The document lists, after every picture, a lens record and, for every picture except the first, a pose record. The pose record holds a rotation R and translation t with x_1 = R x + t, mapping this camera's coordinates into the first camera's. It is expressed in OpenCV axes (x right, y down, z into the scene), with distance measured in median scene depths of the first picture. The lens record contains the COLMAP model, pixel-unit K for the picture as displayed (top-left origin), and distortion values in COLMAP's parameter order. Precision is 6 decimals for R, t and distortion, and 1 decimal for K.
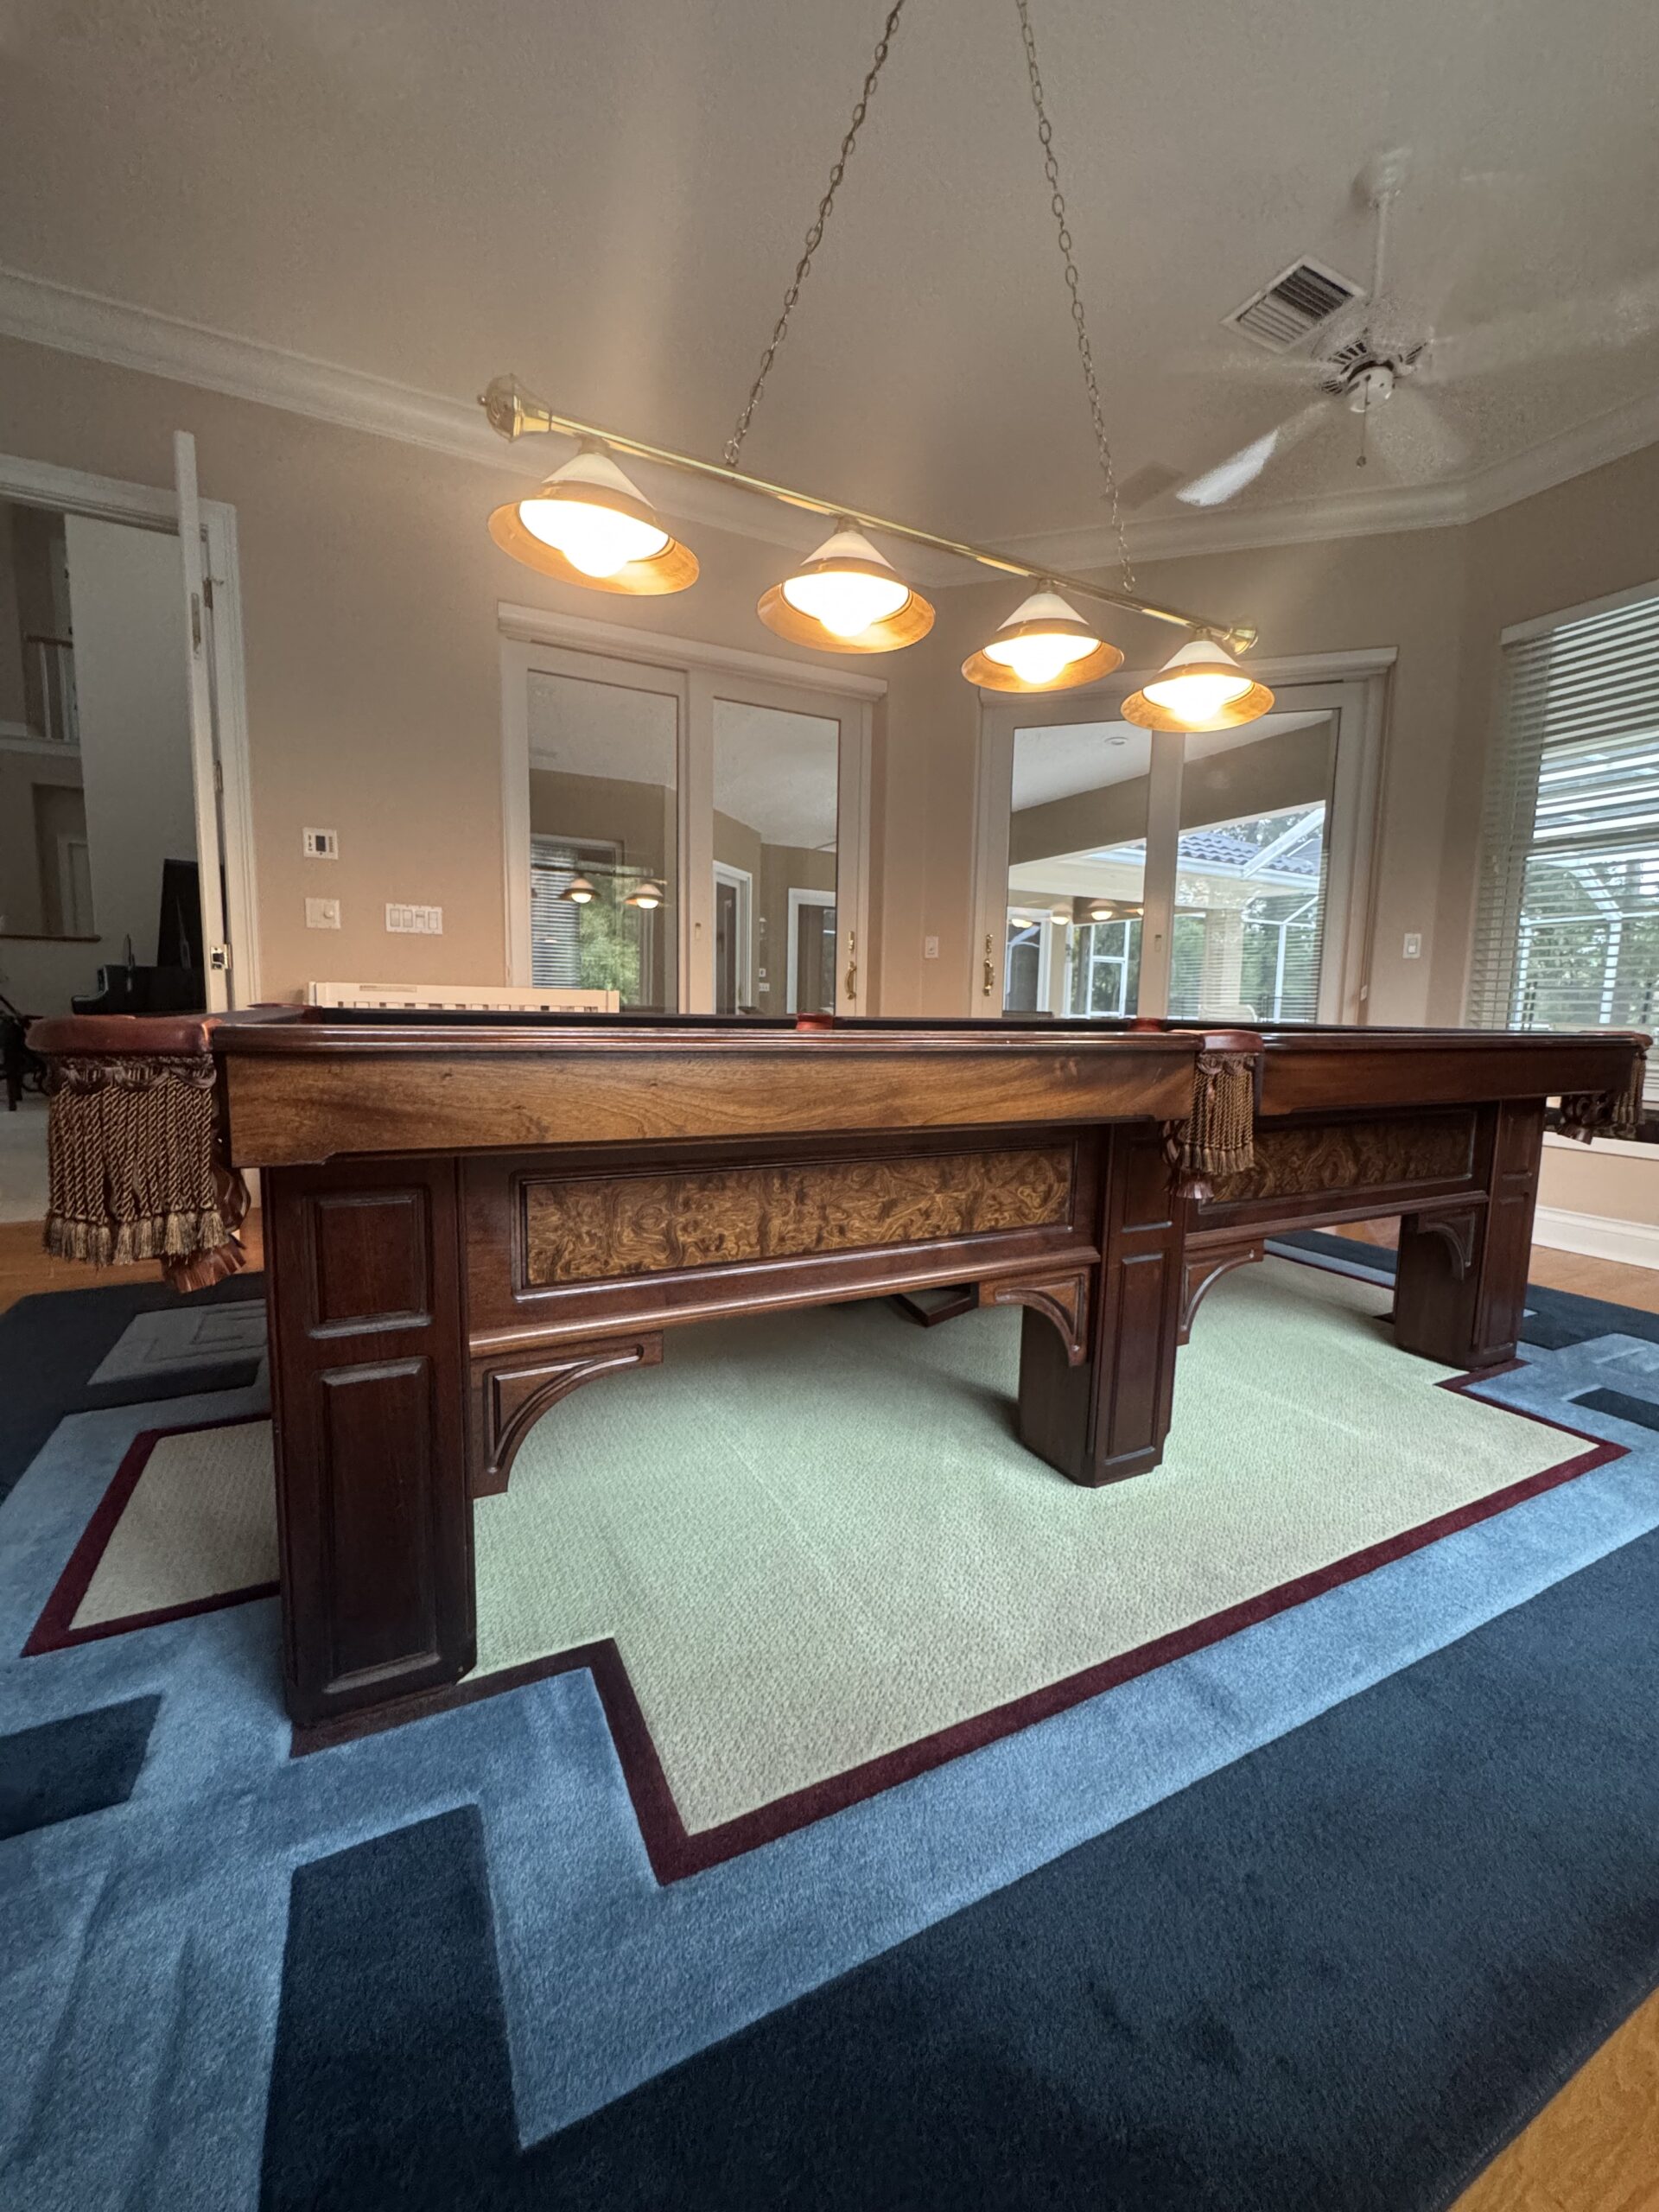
lens RADIAL K [[885.6, 0, 819.9], [0, 885.6, 1104.7], [0, 0, 1]] dist [-0.009425, 0.000734]
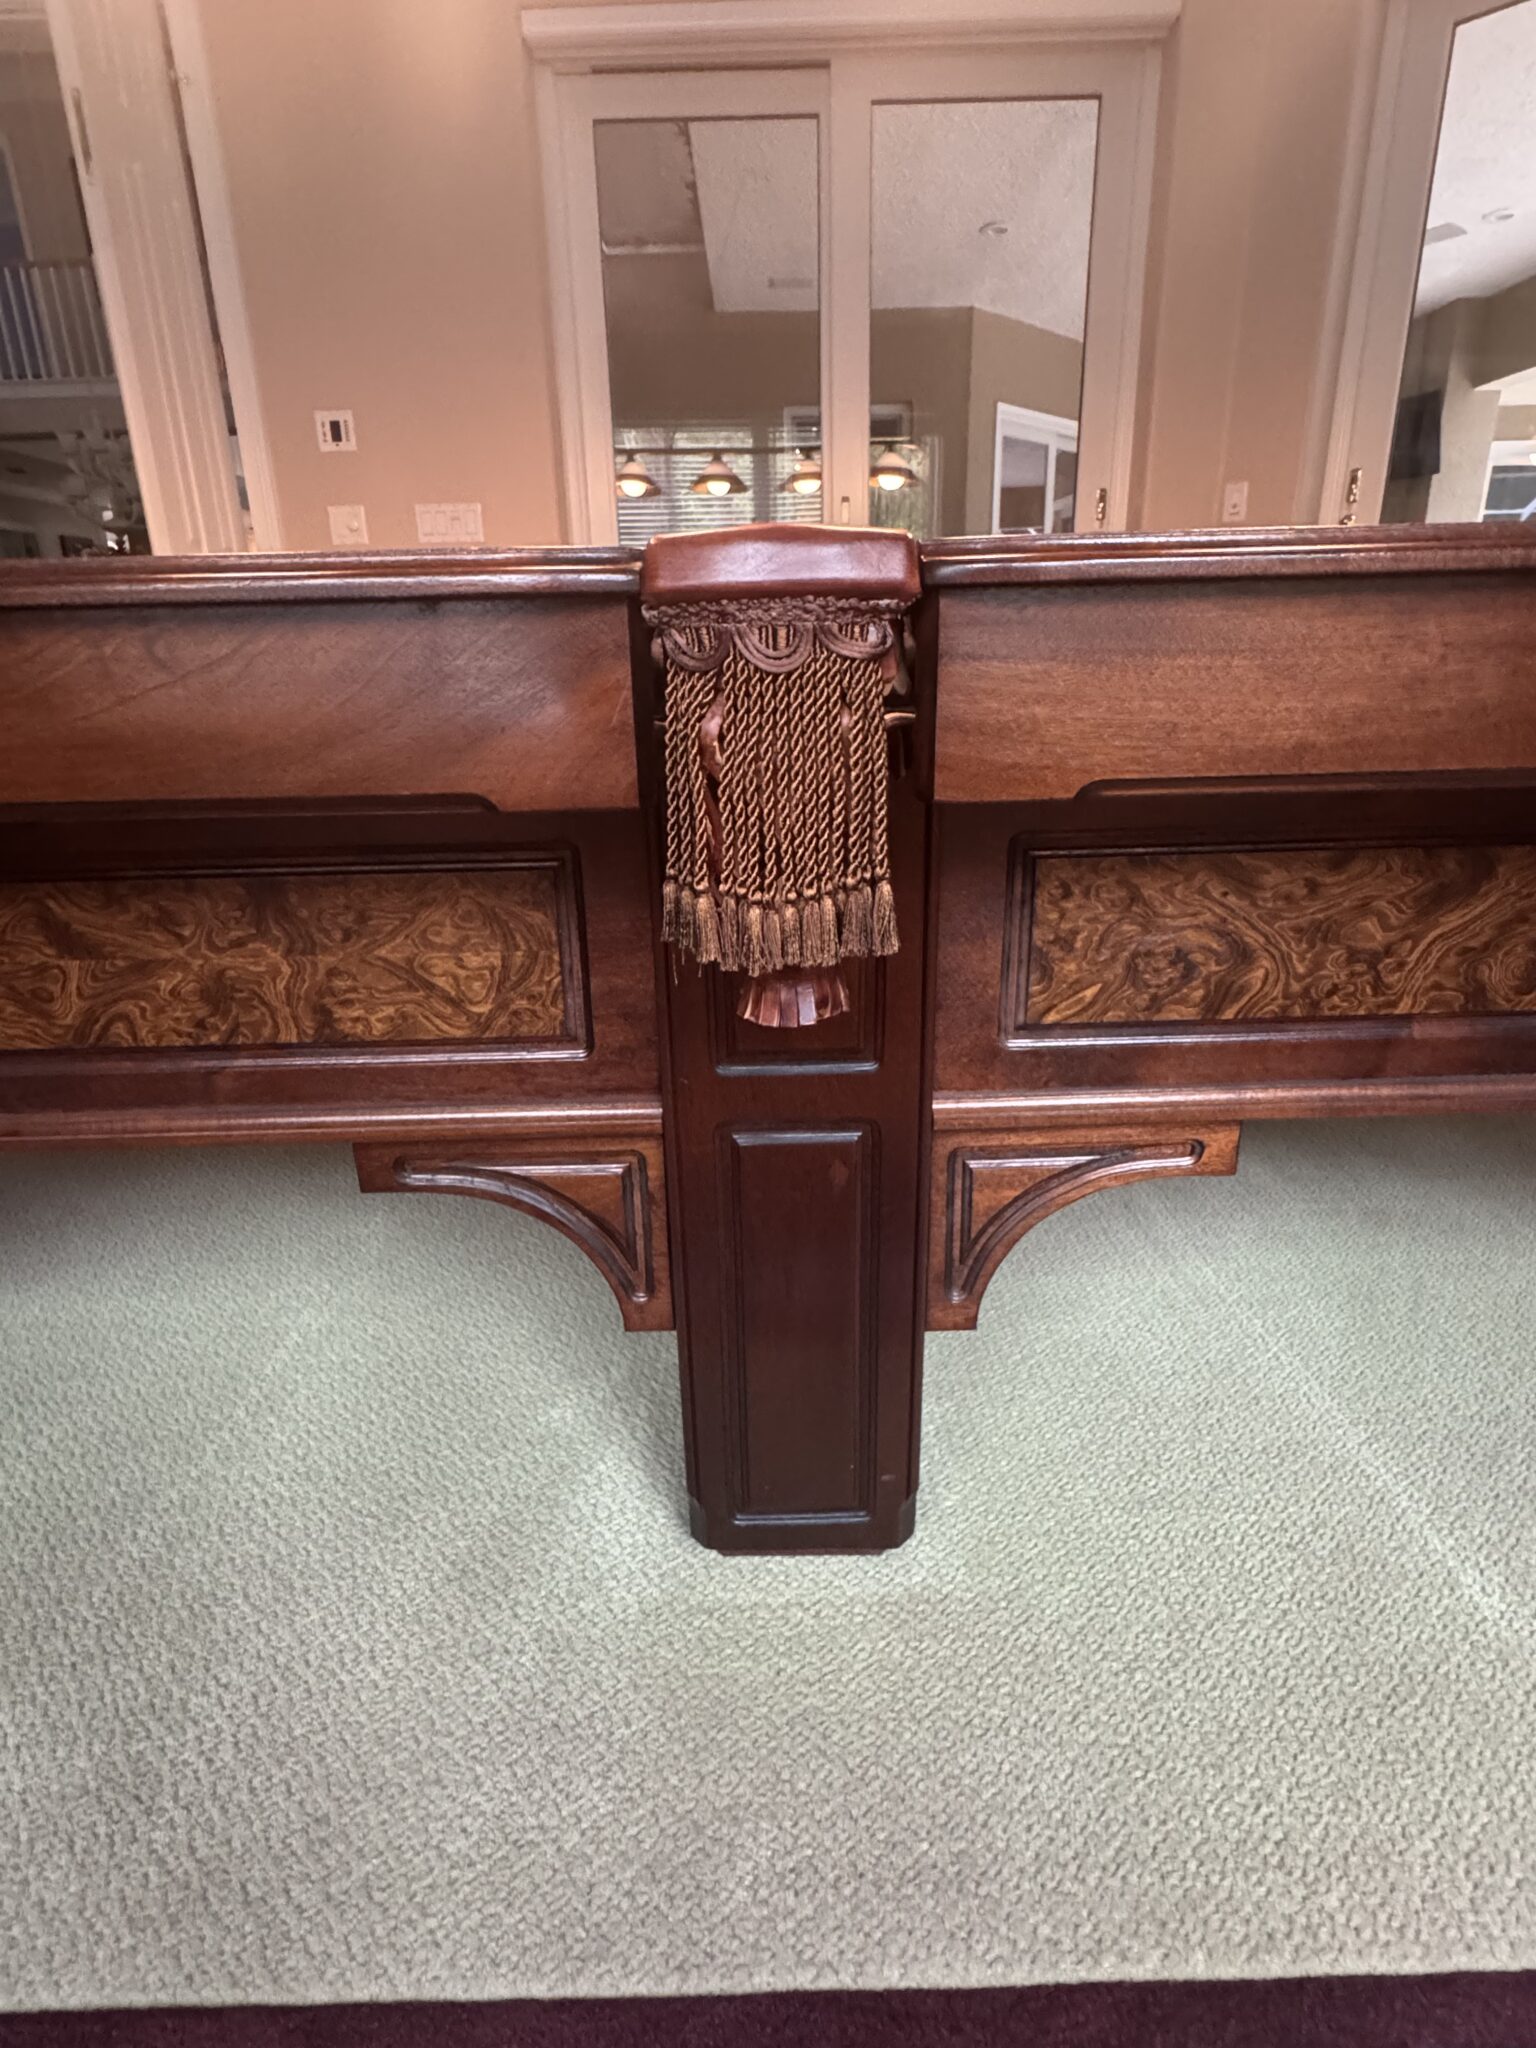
lens RADIAL K [[1049.8, 0, 772.6], [0, 1049.8, 1009.3], [0, 0, 1]] dist [-0.005688, 0.000460]
pose [[0.895617, 0.107138, -0.431731, 0.429186], [-0.010645, 0.975445, 0.219984, 0.001779], [0.444698, -0.192425, 0.874766, 0.425570]]
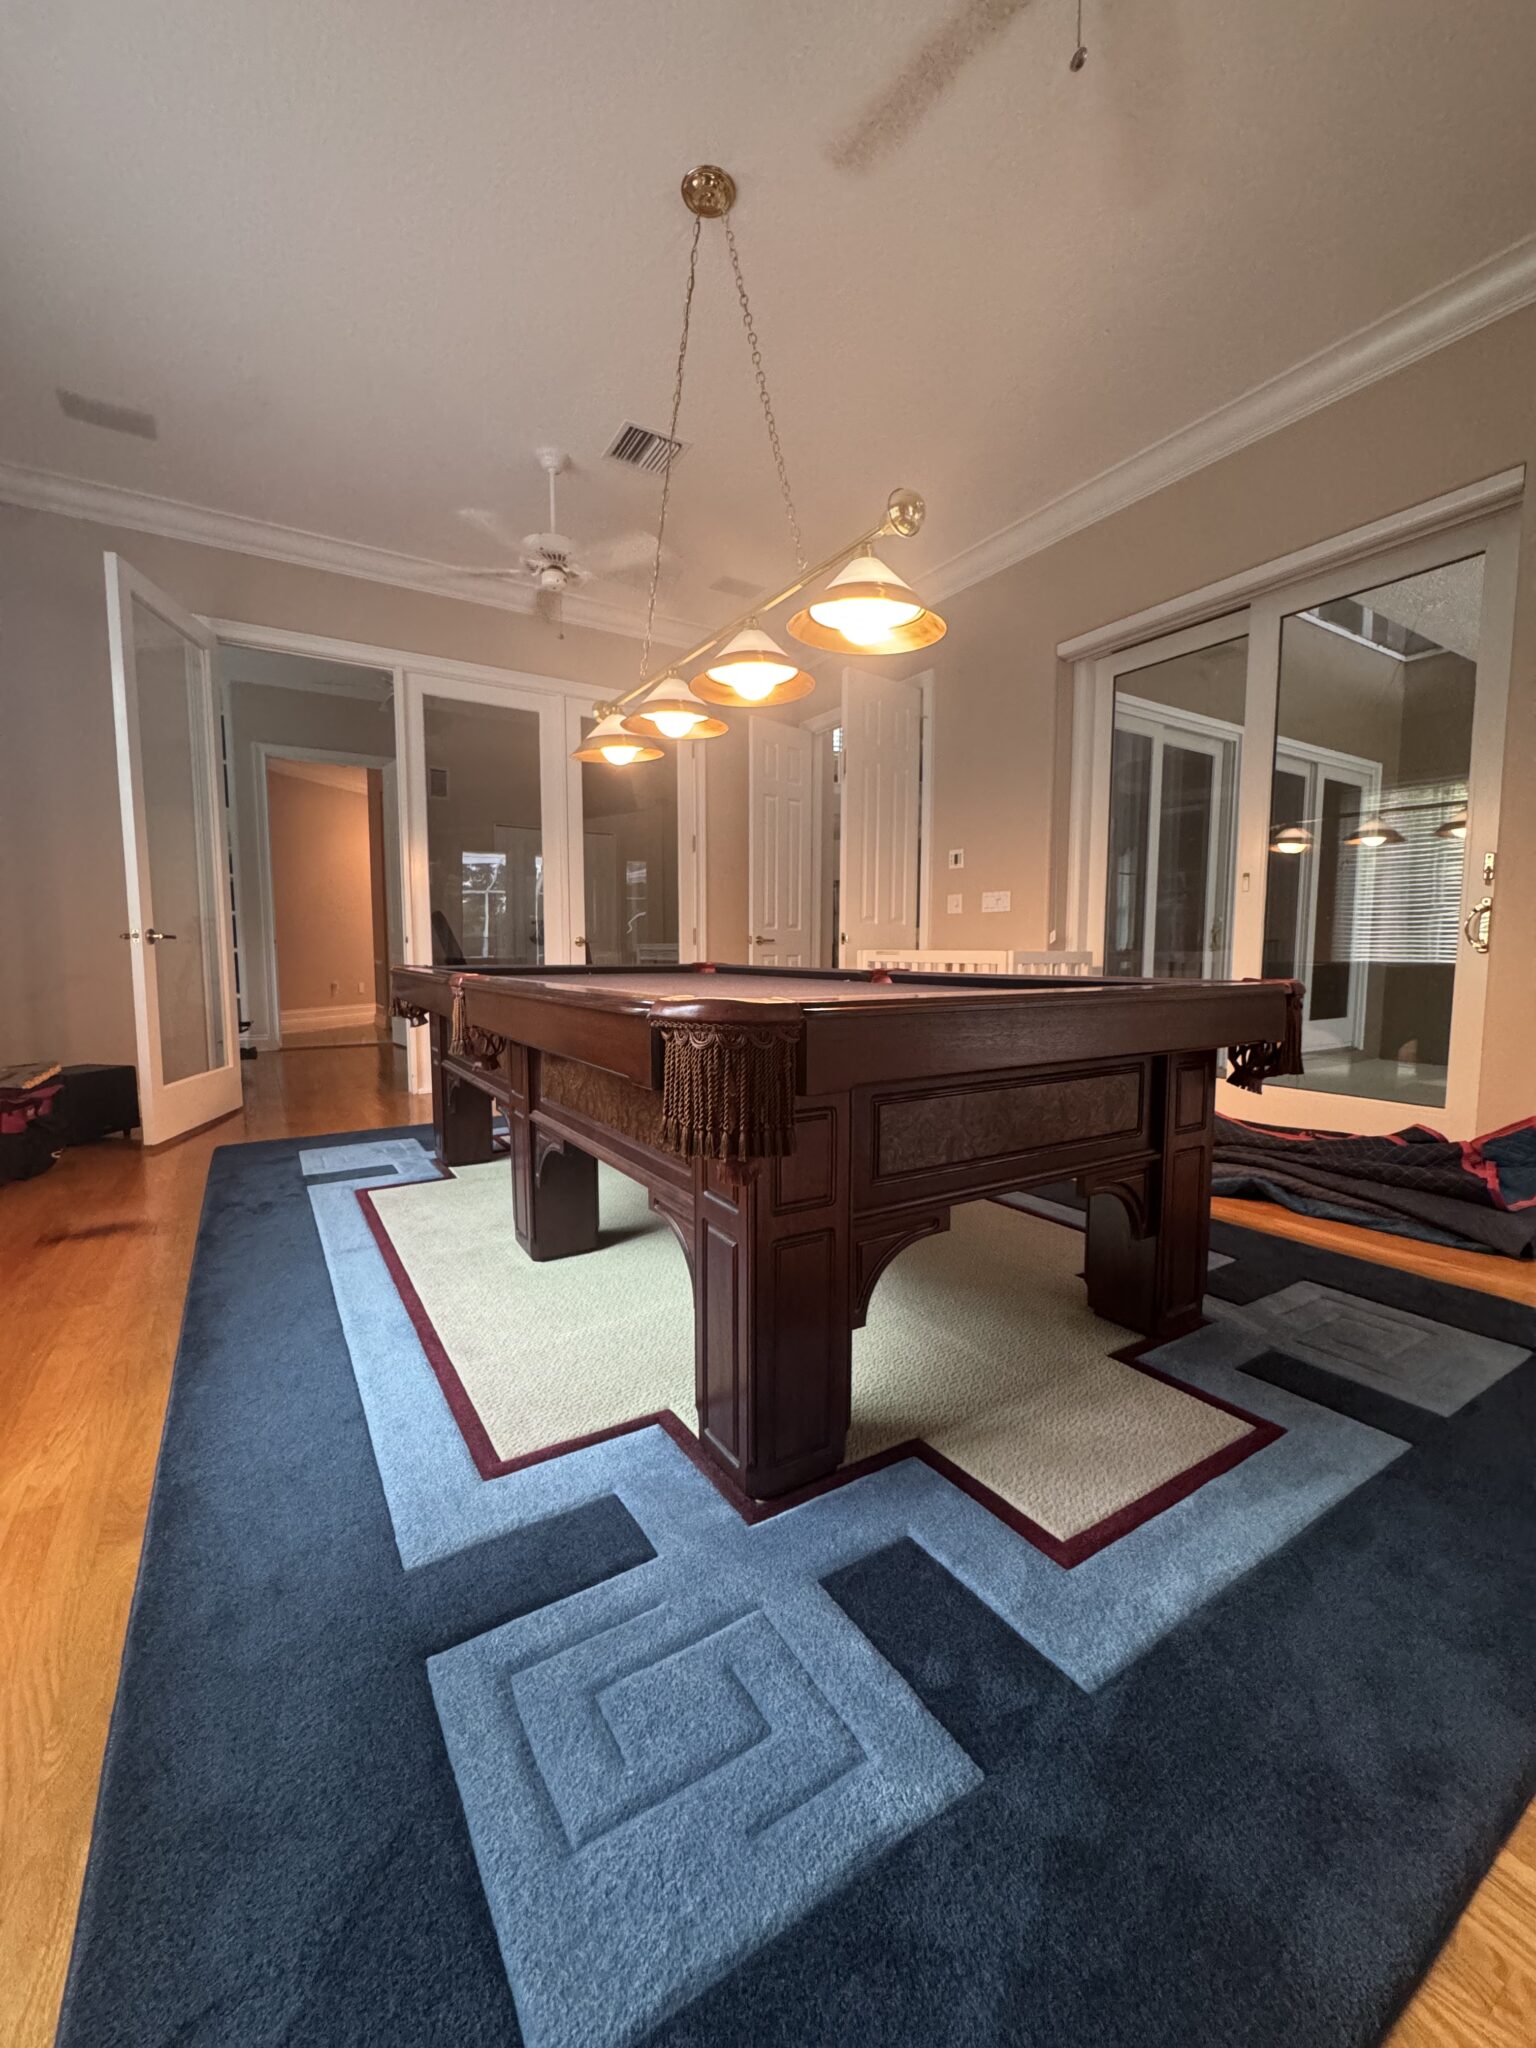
lens RADIAL K [[819.9, 0, 772.0], [0, 819.9, 1021.6], [0, 0, 1]] dist [-0.009425, 0.000734]
pose [[0.098651, 0.069472, -0.992694, 1.435243], [-0.110248, 0.992182, 0.058480, -0.107297], [0.988996, 0.103674, 0.105539, 0.960318]]
